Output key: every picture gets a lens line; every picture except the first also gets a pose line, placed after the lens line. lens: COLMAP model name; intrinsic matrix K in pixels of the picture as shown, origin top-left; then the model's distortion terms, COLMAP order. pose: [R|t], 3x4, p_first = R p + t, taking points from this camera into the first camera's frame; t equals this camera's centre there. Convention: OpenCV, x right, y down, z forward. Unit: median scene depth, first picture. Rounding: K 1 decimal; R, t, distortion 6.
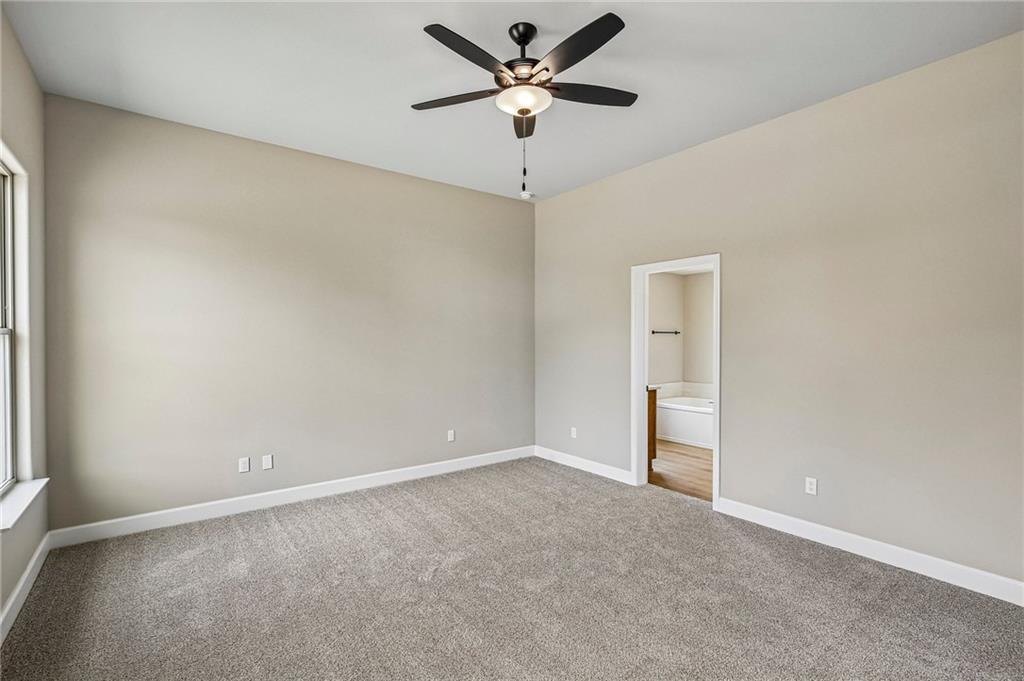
lens RADIAL K [[470.3, 0, 509.7], [0, 470.3, 341.1], [0, 0, 1]] dist [-0.004629, -0.000388]
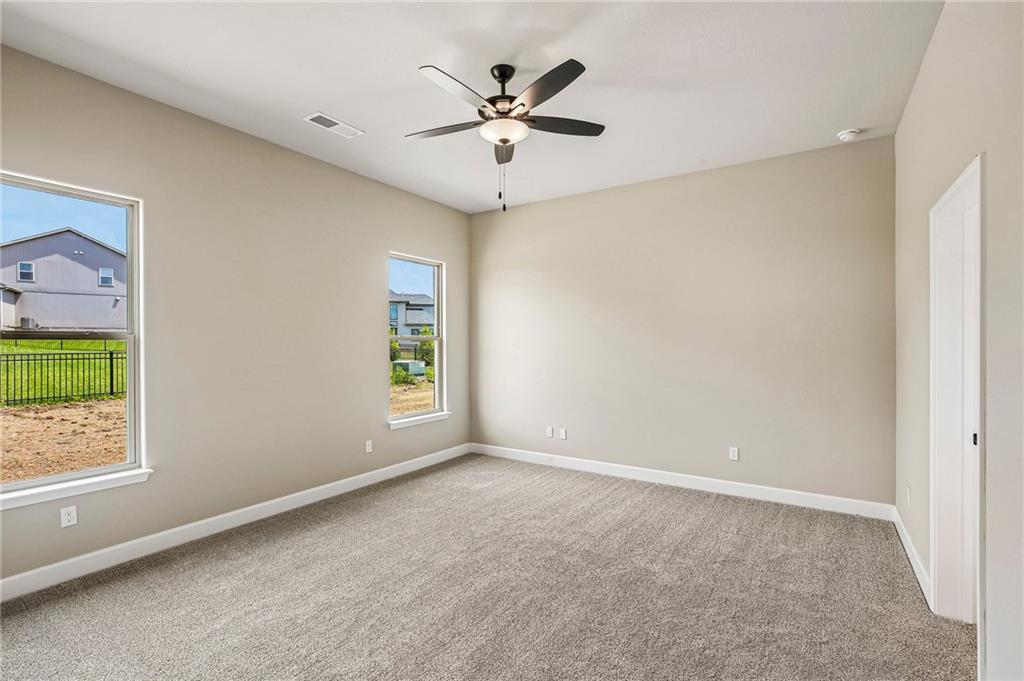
lens RADIAL K [[470.3, 0, 509.5], [0, 470.3, 341.0], [0, 0, 1]] dist [-0.004629, -0.000388]
pose [[0.332559, -0.002255, -0.943080, 0.721617], [-0.004347, 0.999983, -0.003924, -0.002004], [0.943072, 0.005405, 0.332543, 0.418439]]
